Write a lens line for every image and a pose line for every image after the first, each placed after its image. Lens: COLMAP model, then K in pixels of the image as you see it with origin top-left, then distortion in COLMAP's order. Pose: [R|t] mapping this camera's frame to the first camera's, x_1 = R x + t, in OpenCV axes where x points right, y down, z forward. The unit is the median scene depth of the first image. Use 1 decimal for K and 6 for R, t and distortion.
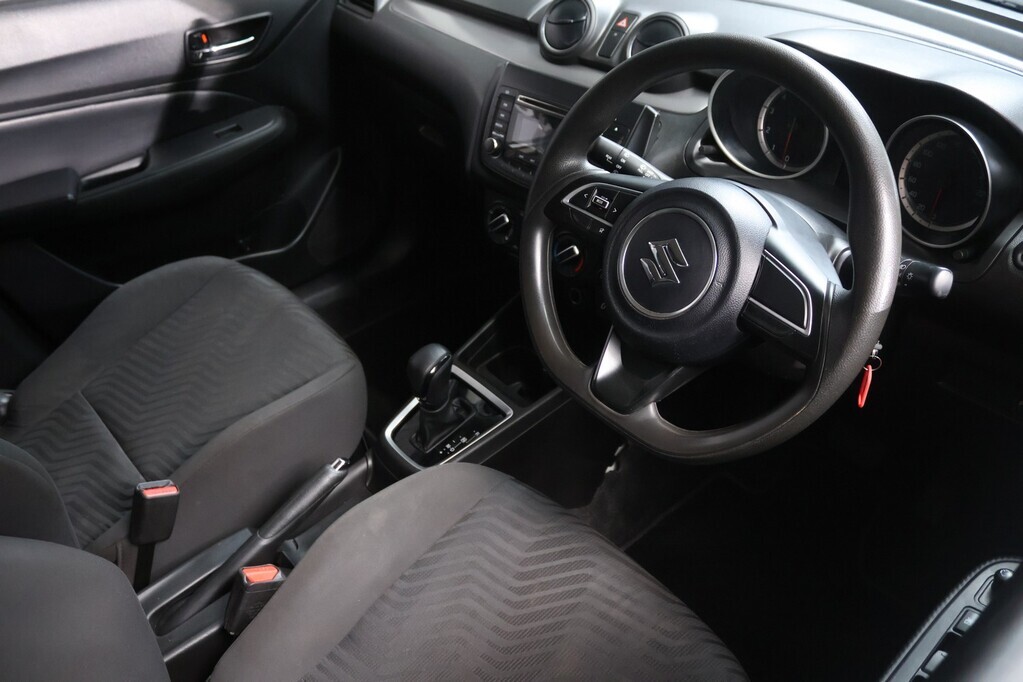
lens RADIAL K [[828.5, 0, 511.5], [0, 828.5, 341.0], [0, 0, 1]] dist [-0.096075, 0.000677]
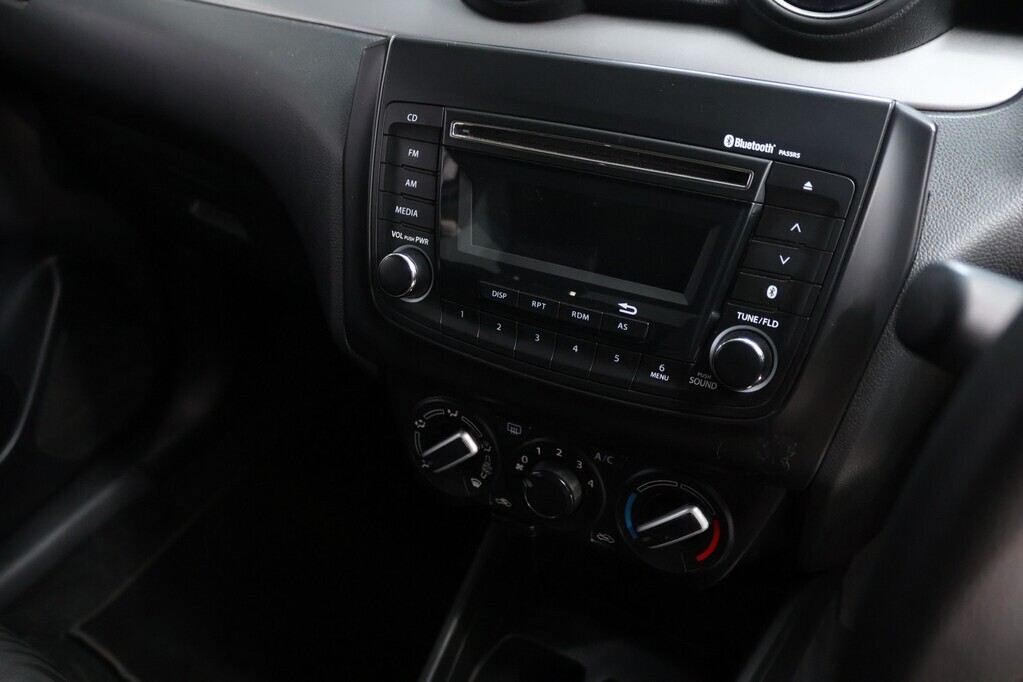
lens RADIAL K [[828.5, 0, 511.5], [0, 828.5, 341.0], [0, 0, 1]] dist [-0.096075, 0.000677]
pose [[0.955217, -0.219104, 0.198882, -0.055306], [0.215135, 0.975697, 0.041628, -0.211473], [-0.203169, 0.003023, 0.979139, 0.635565]]
